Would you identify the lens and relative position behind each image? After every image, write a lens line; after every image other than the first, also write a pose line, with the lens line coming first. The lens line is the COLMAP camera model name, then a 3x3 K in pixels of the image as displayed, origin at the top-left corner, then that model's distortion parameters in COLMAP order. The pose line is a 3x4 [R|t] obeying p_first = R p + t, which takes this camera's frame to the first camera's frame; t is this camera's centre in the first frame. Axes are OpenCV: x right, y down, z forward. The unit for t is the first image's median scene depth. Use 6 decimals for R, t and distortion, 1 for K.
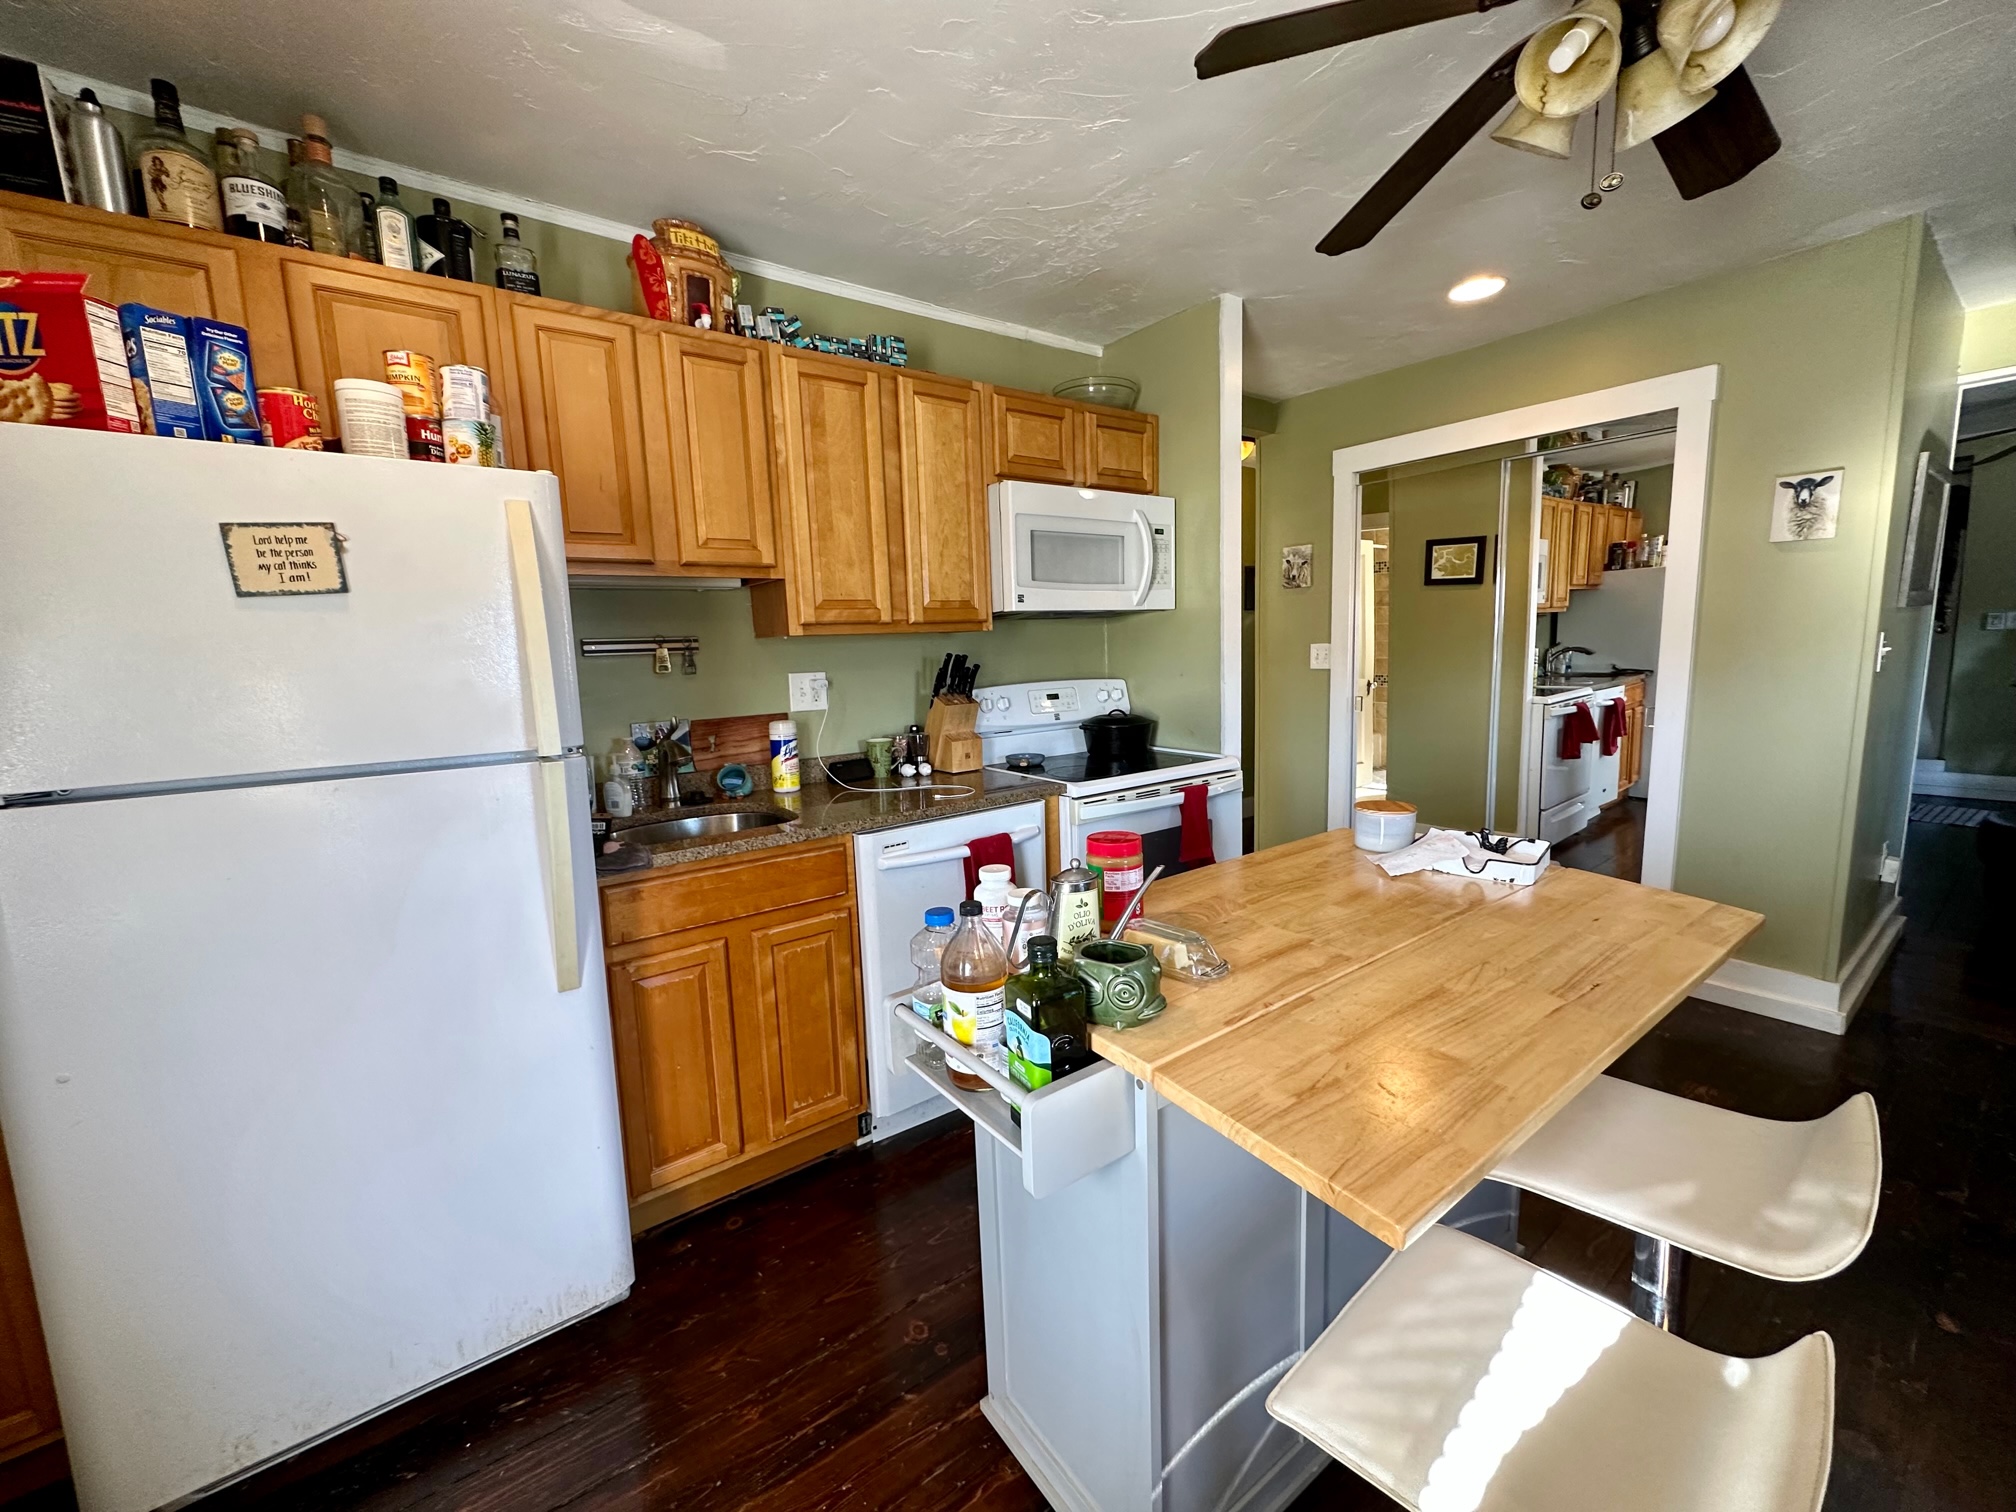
lens RADIAL K [[802.3, 0, 1006.9], [0, 802.3, 755.9], [0, 0, 1]] dist [-0.003407, 0.000490]
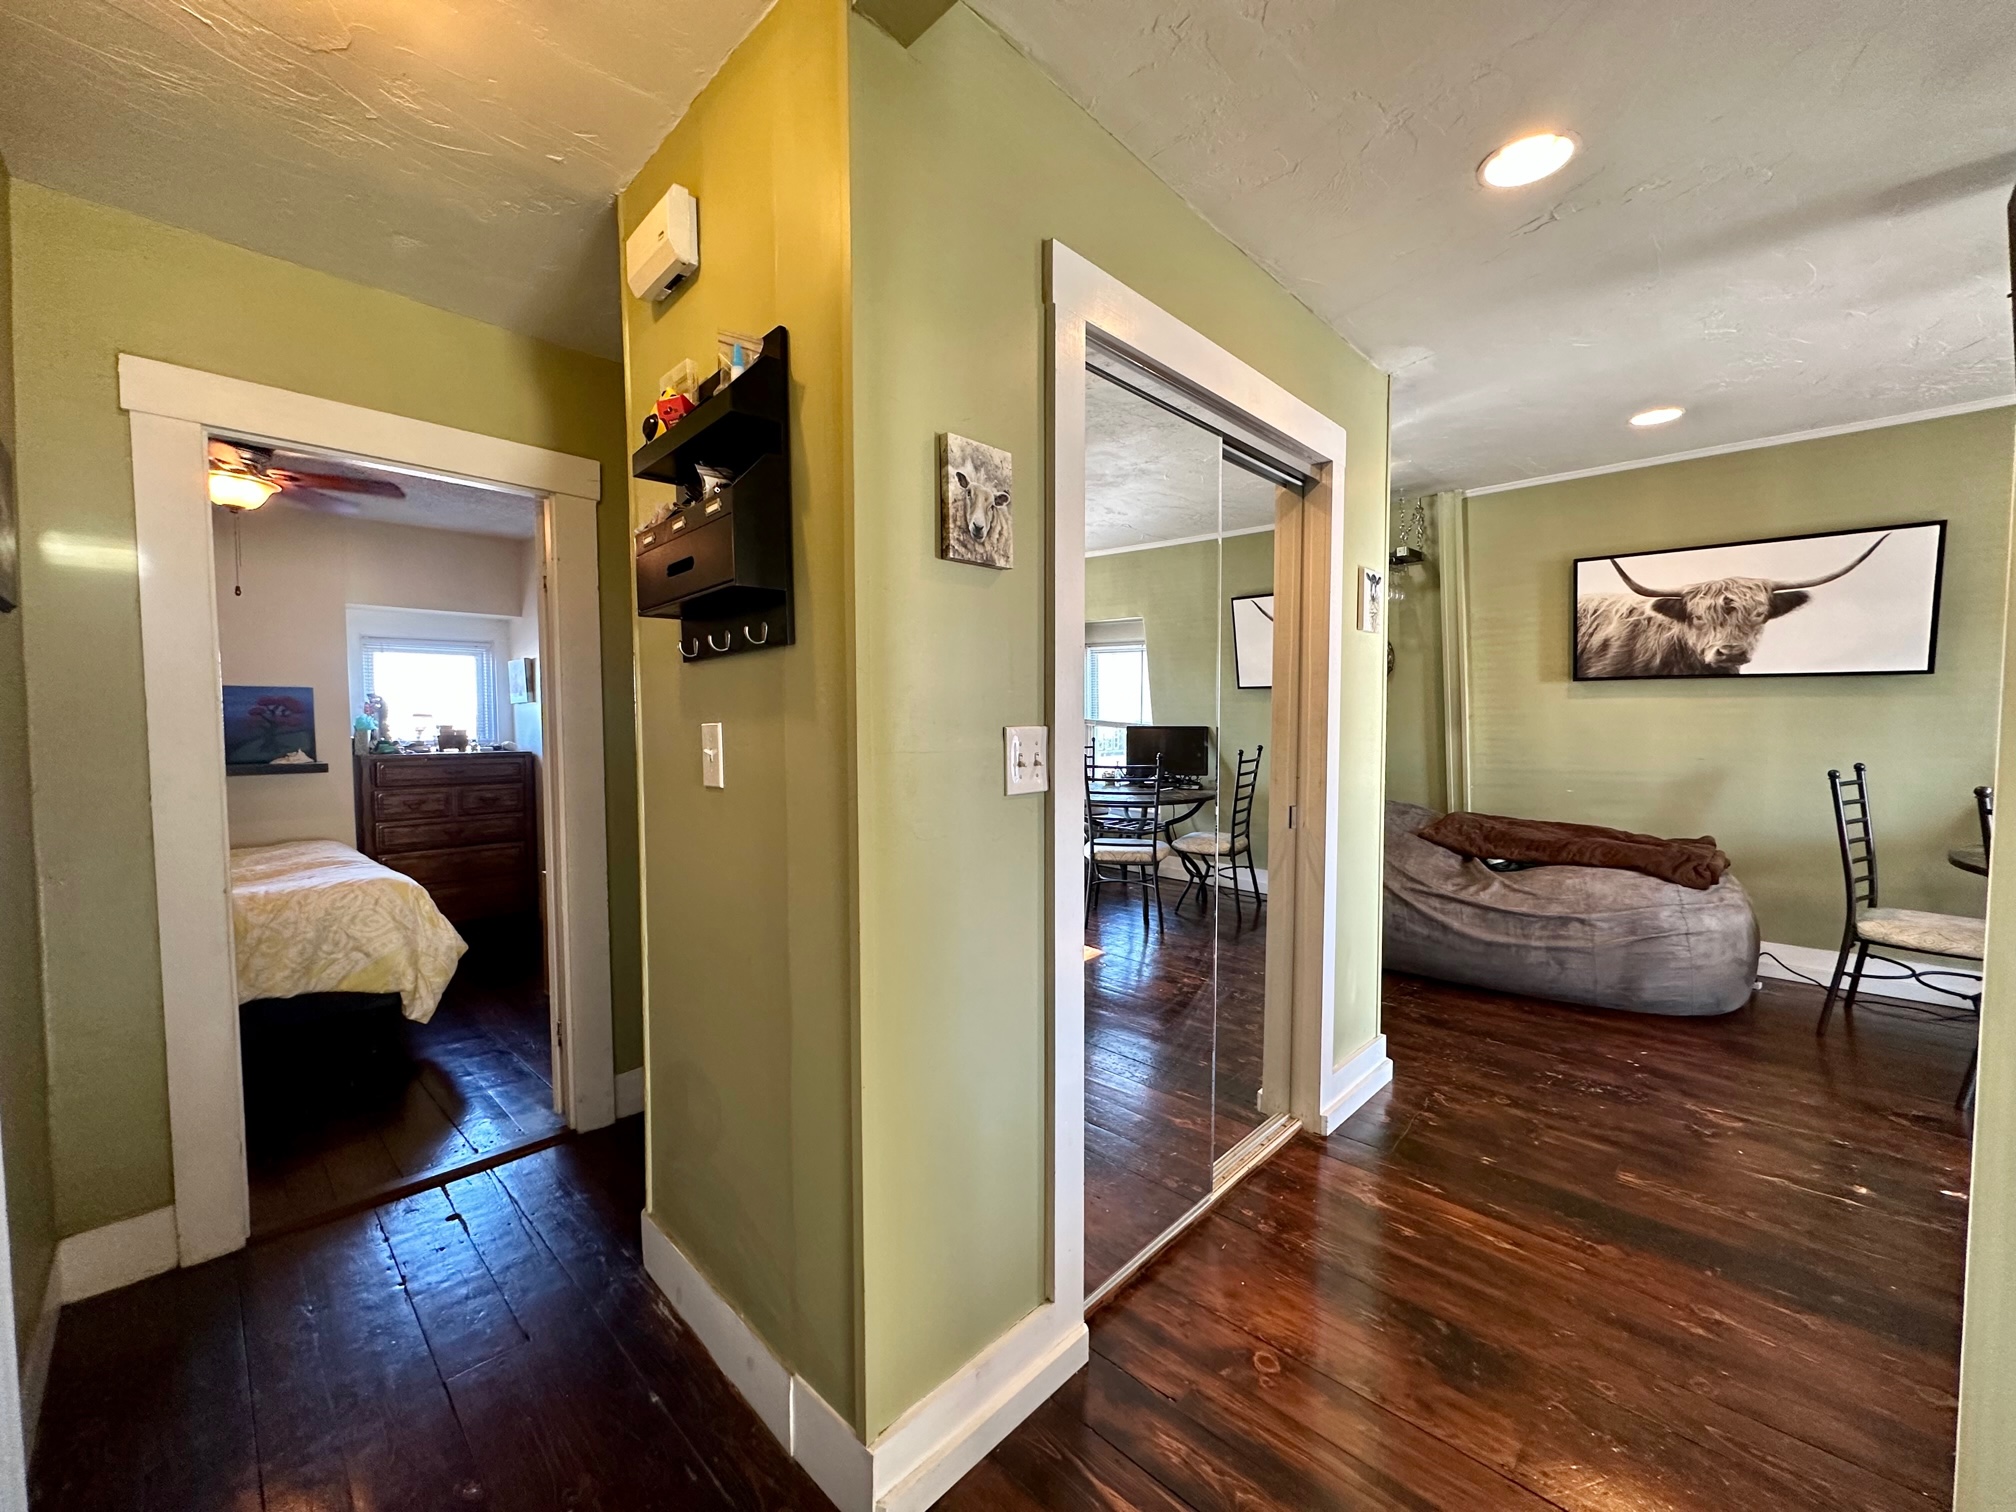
lens RADIAL K [[802.3, 0, 1011.5], [0, 802.3, 753.2], [0, 0, 1]] dist [-0.003407, 0.000490]
pose [[-0.160250, -0.008800, 0.987037, 0.039041], [0.148984, 0.988289, 0.032999, -0.254030], [-0.975768, 0.152341, -0.157062, 1.923588]]
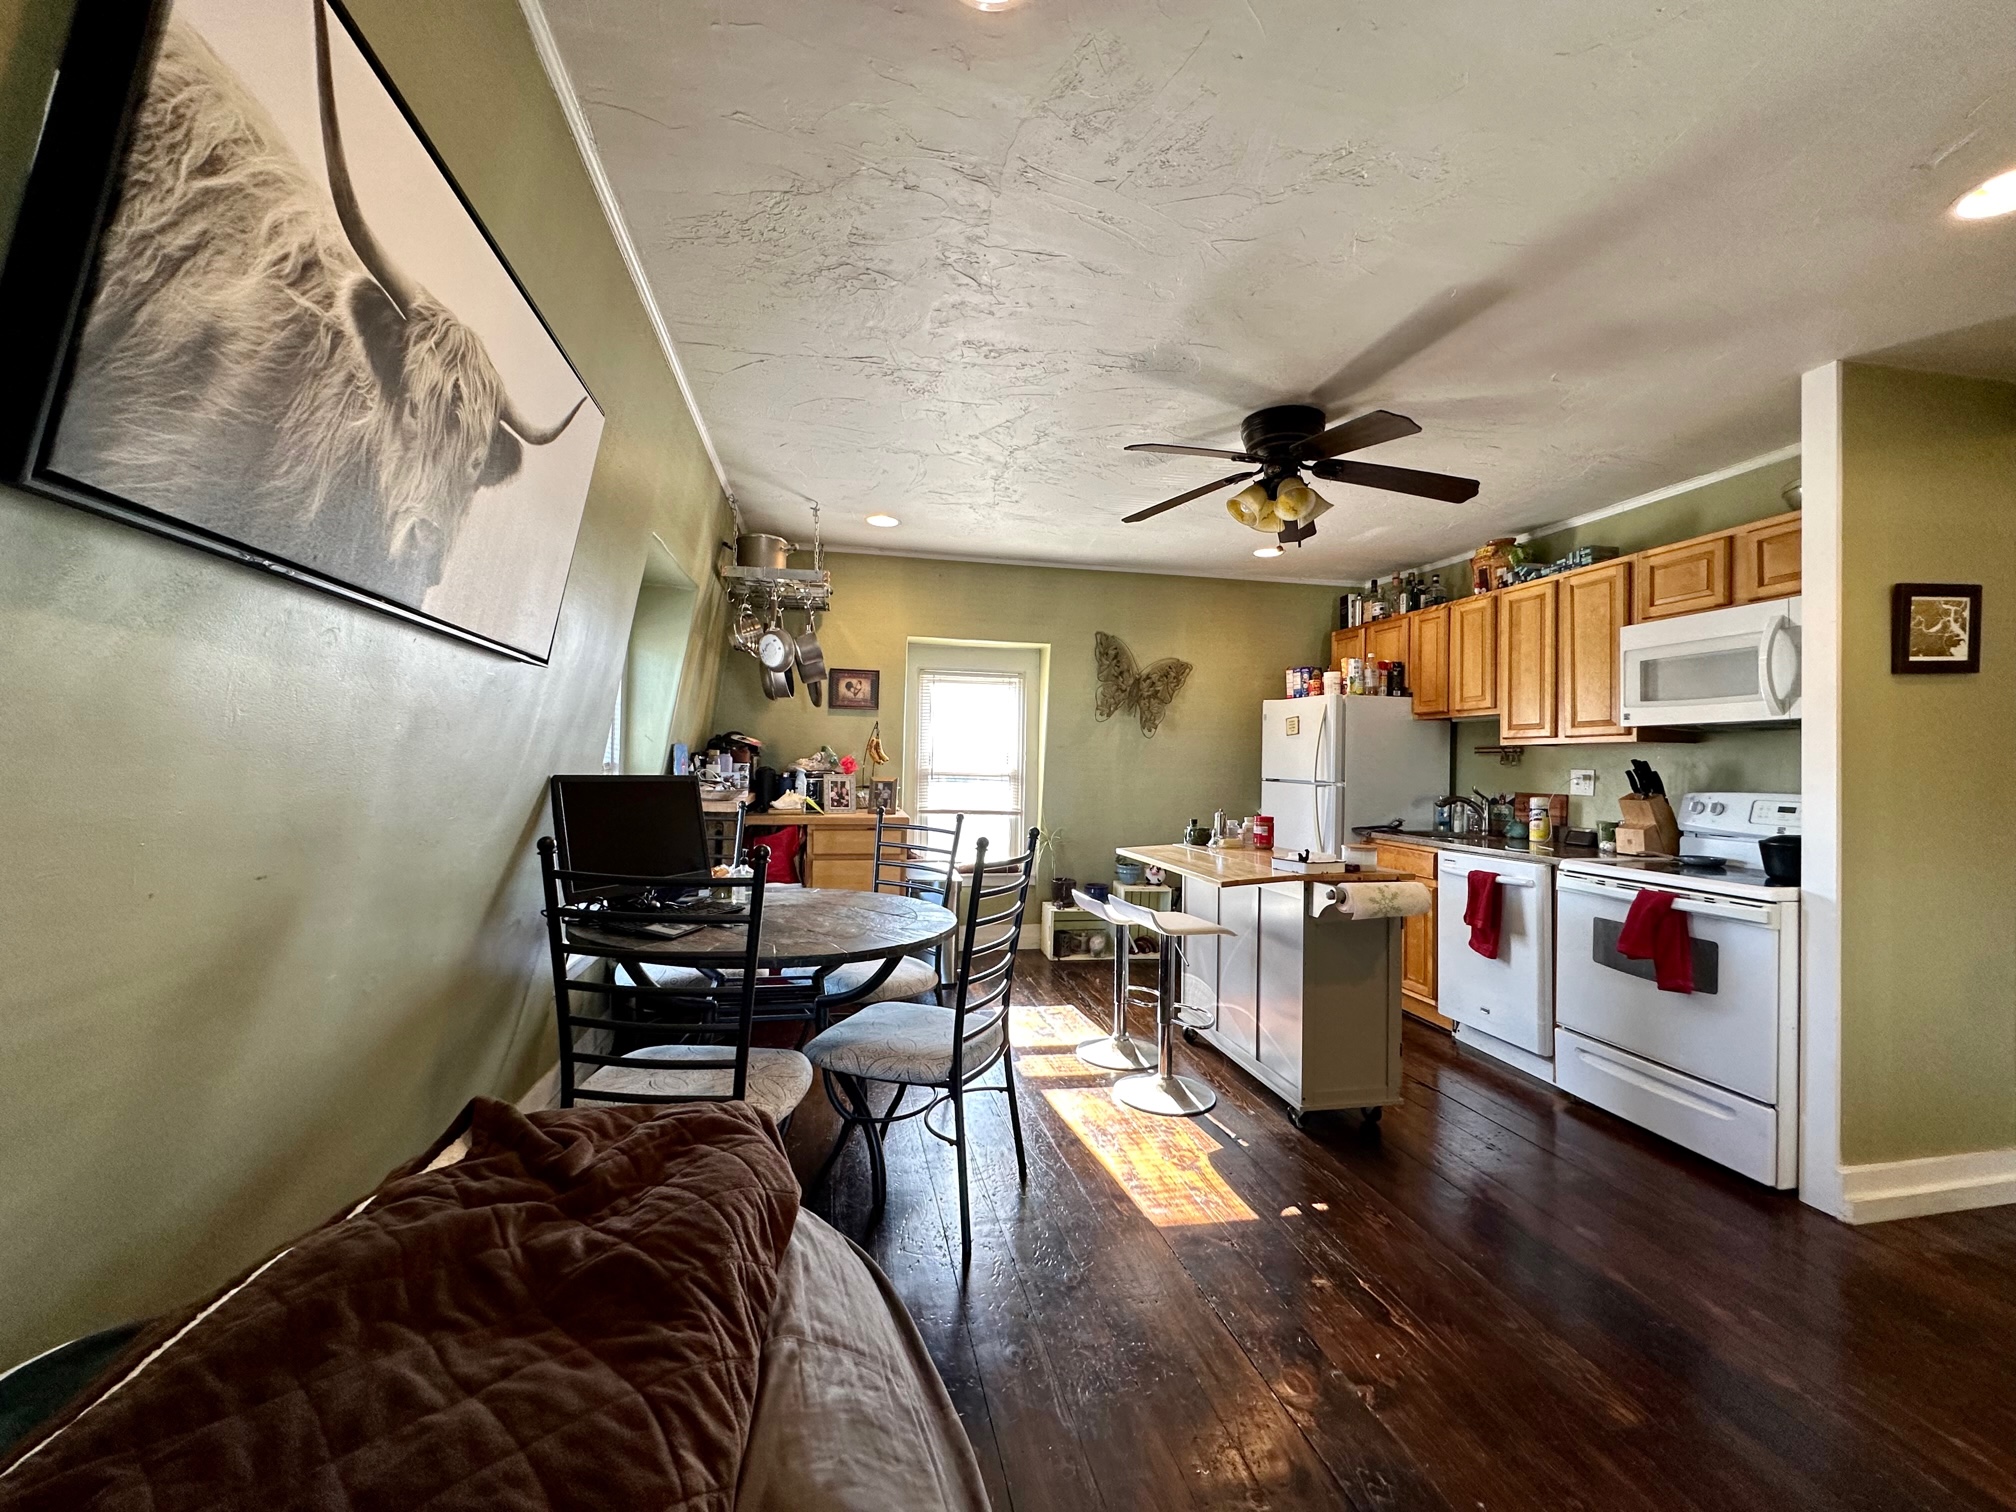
lens RADIAL K [[802.3, 0, 1005.2], [0, 802.3, 752.1], [0, 0, 1]] dist [-0.003407, 0.000490]
pose [[-0.423592, 0.014535, -0.905736, 1.813603], [-0.128305, 0.988828, 0.075874, -0.131652], [0.896720, 0.148350, -0.416995, 0.773428]]
